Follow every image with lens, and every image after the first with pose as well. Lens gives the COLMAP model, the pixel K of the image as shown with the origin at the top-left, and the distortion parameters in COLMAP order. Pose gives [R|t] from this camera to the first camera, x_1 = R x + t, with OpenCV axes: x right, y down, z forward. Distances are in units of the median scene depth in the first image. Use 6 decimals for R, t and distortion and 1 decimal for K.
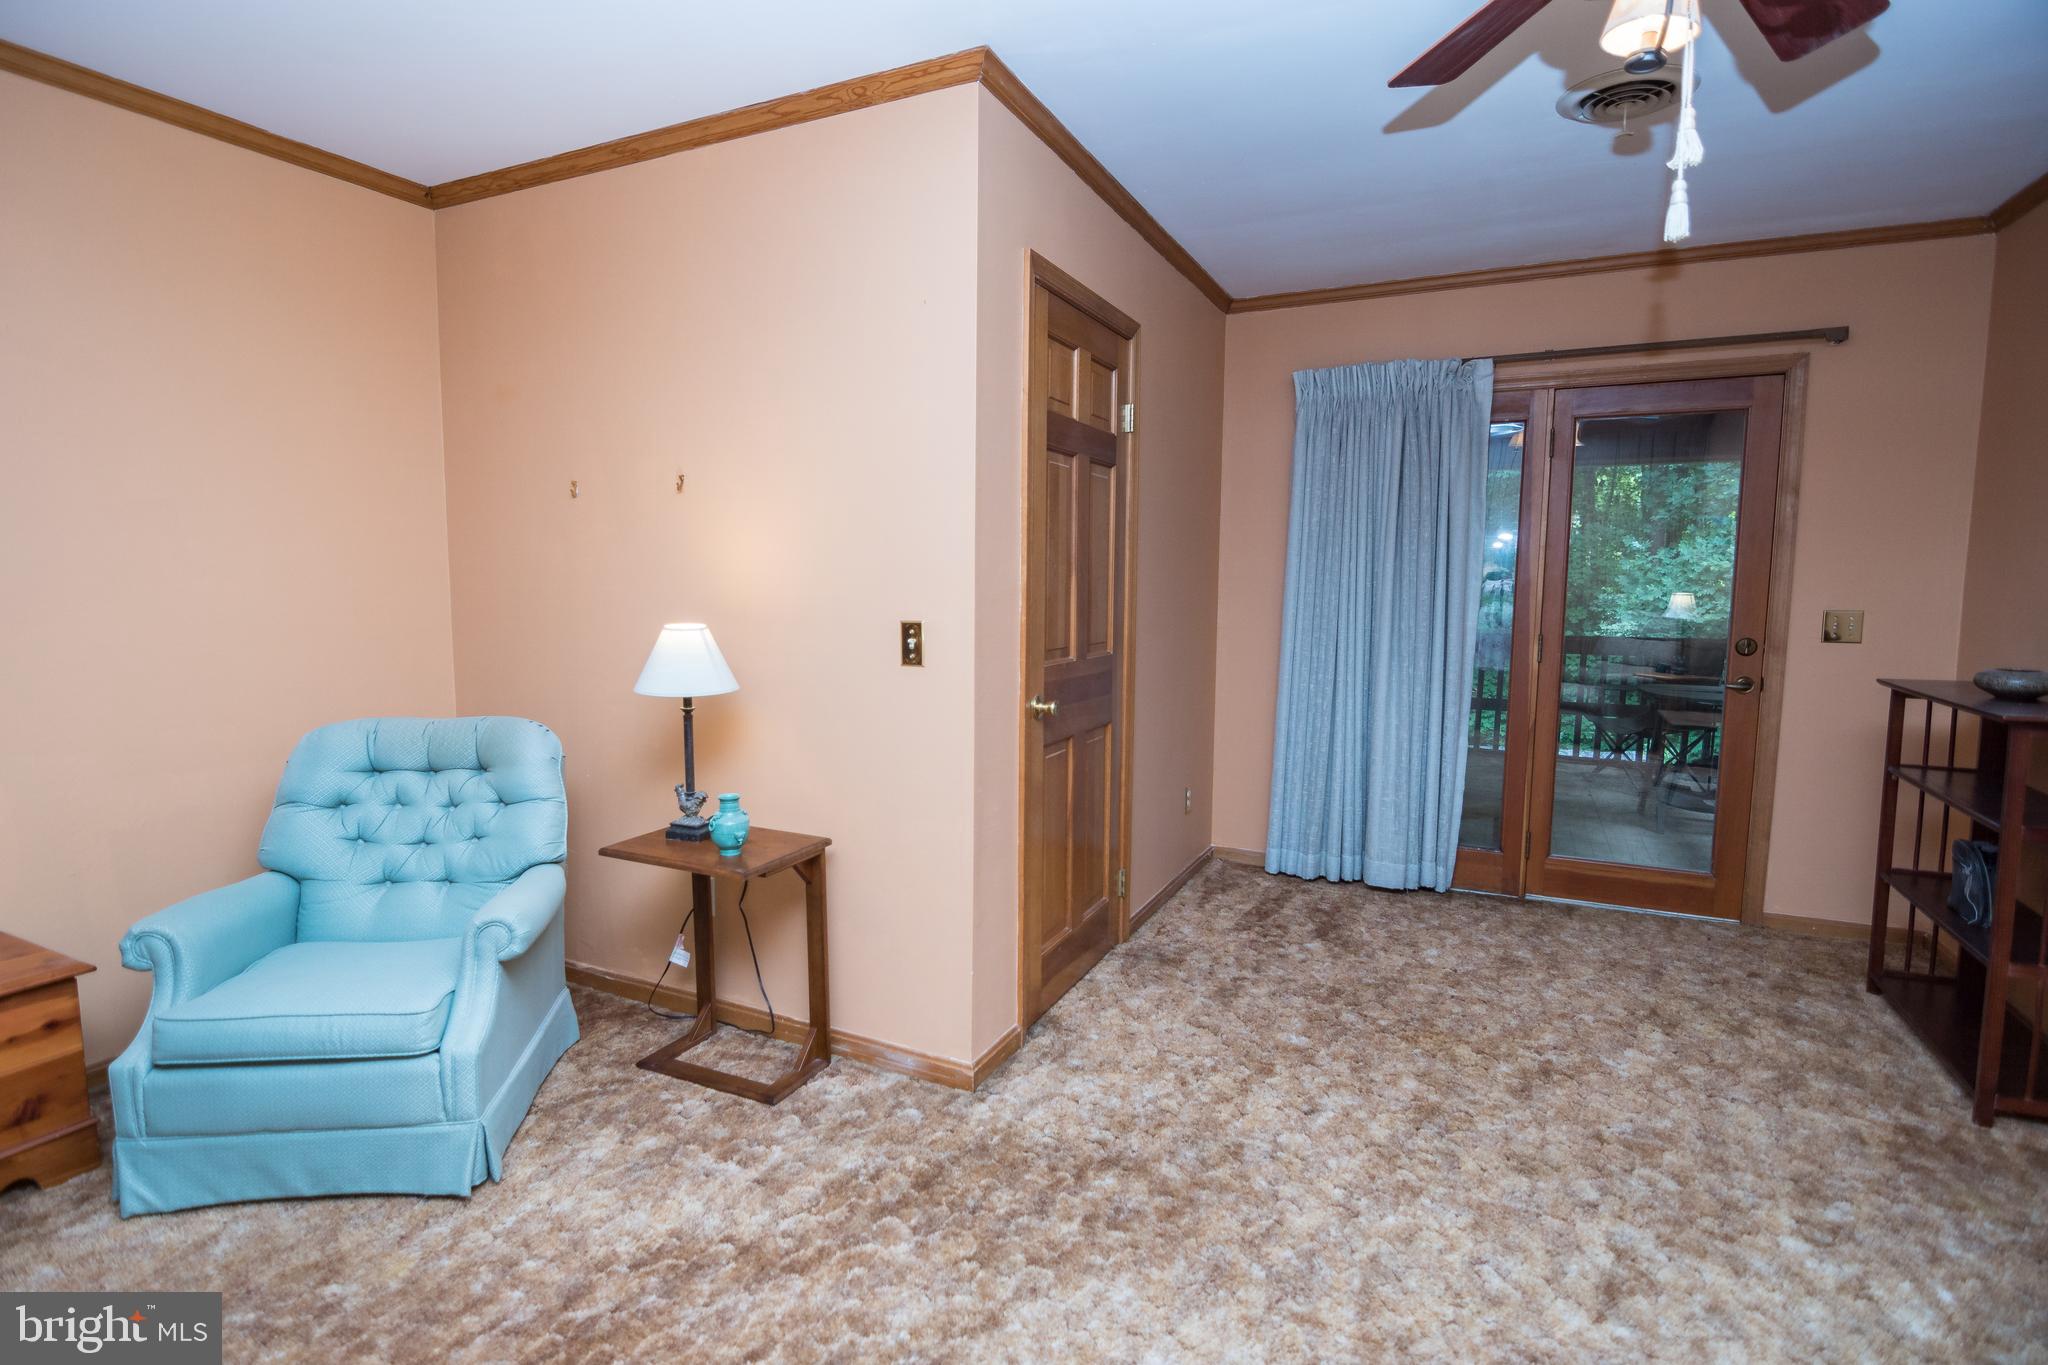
lens RADIAL K [[1036.9, 0, 1019.4], [0, 1036.9, 683.0], [0, 0, 1]] dist [-0.016778, -0.002581]
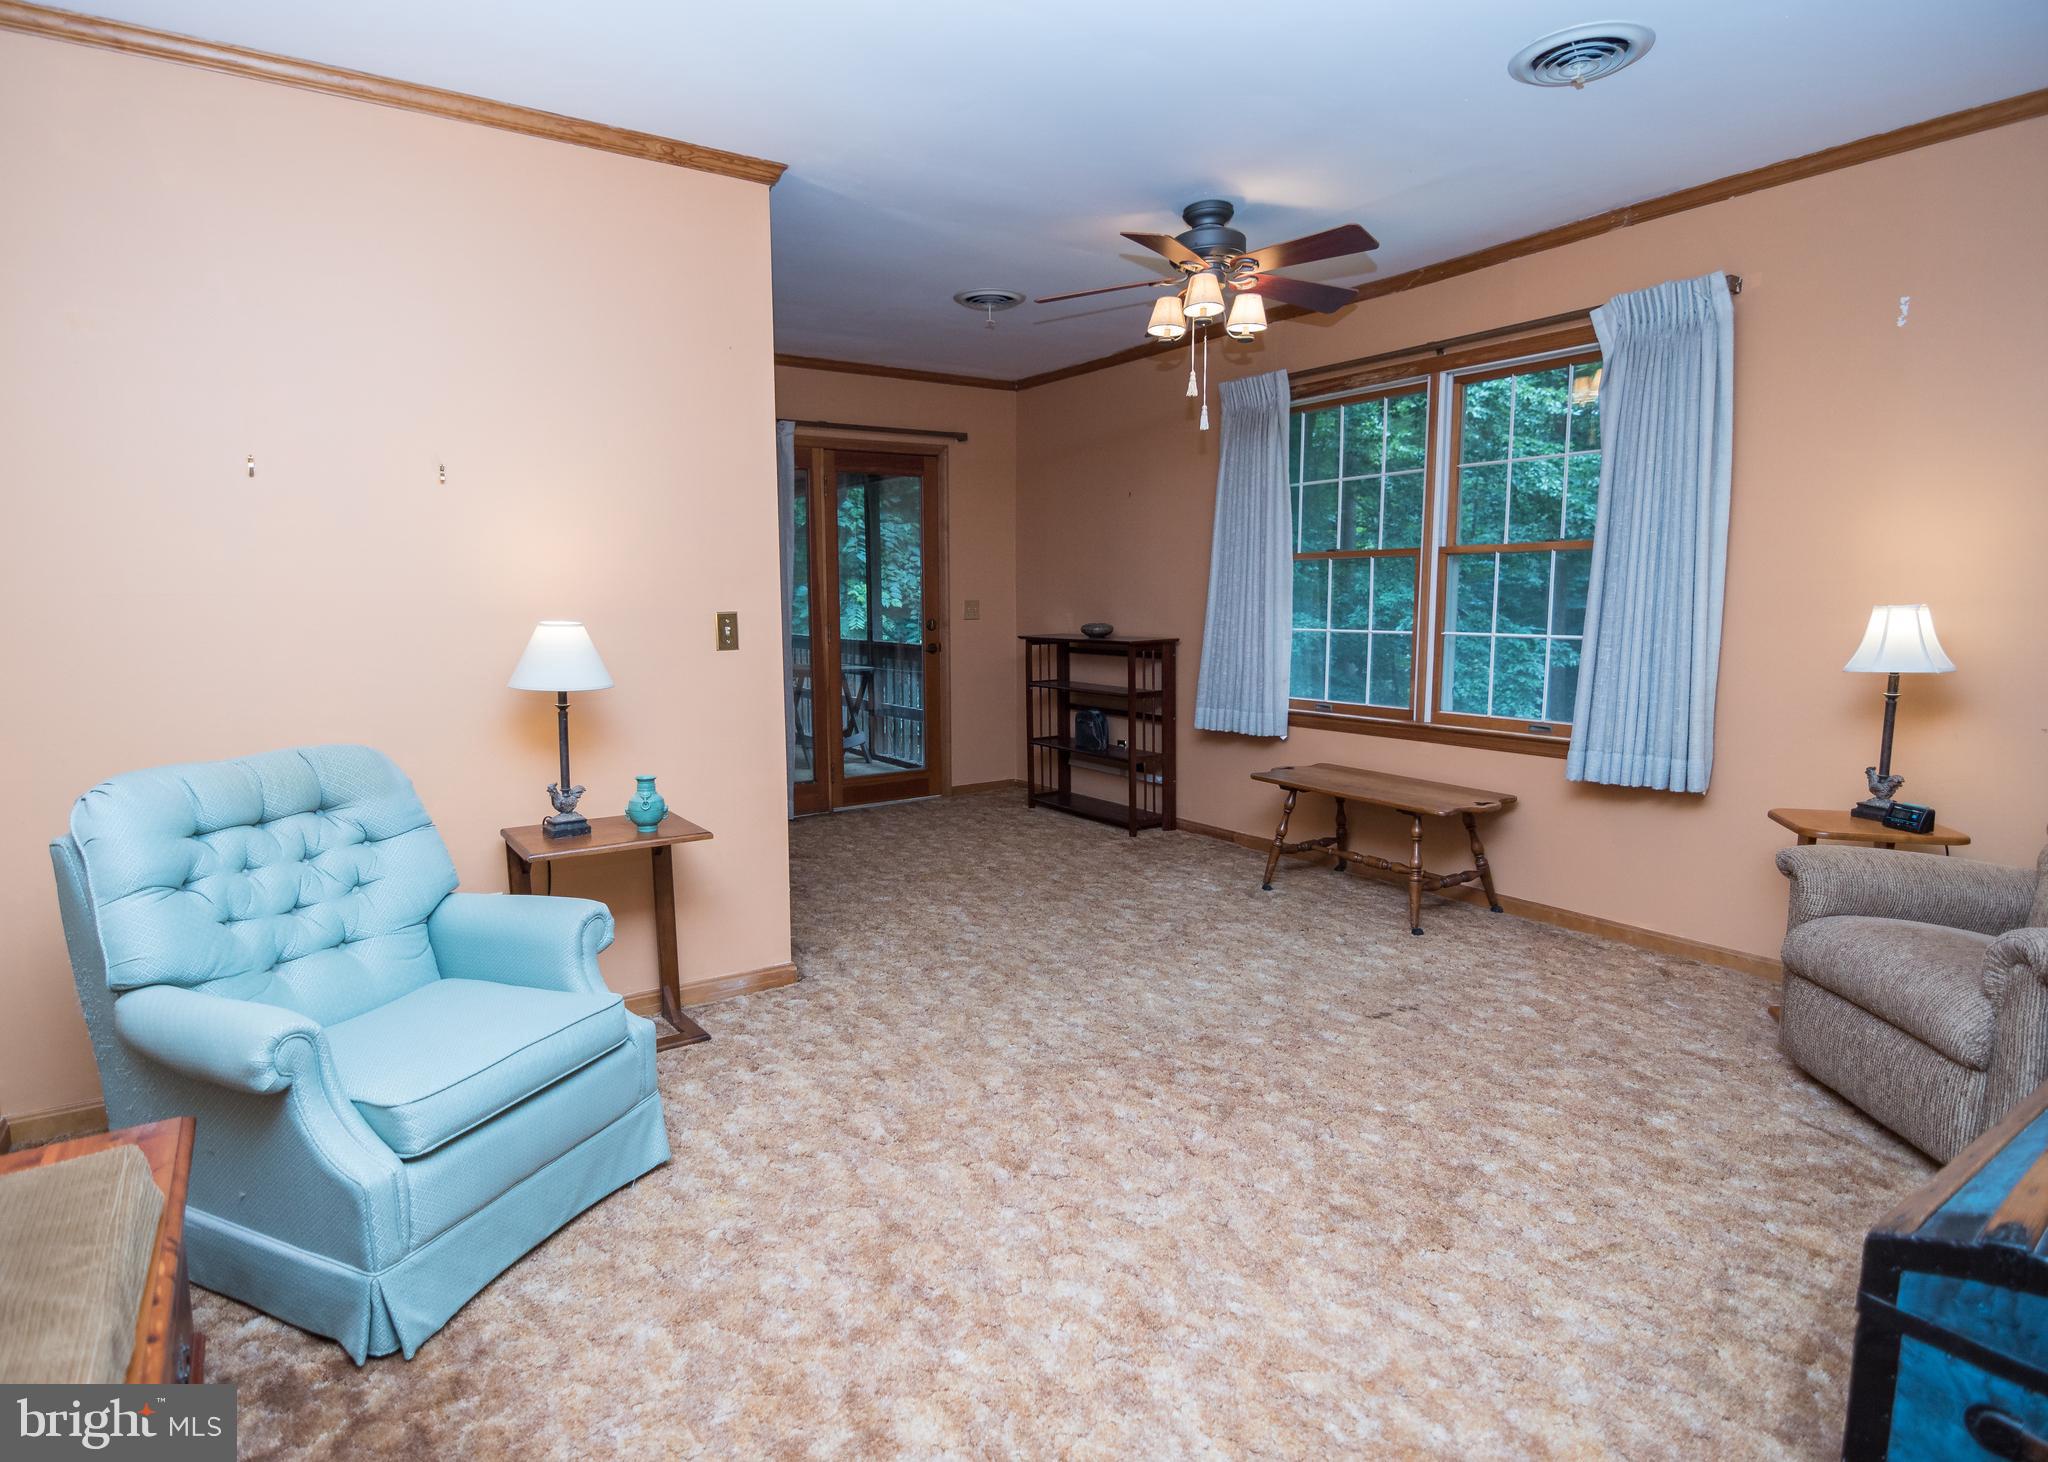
lens RADIAL K [[1093.5, 0, 1017.1], [0, 1093.5, 733.3], [0, 0, 1]] dist [-0.019367, -0.001631]
pose [[0.465122, -0.119370, 0.877161, -1.068508], [0.096739, 0.991786, 0.083672, 0.006066], [-0.879945, 0.045938, 0.472850, 0.114437]]
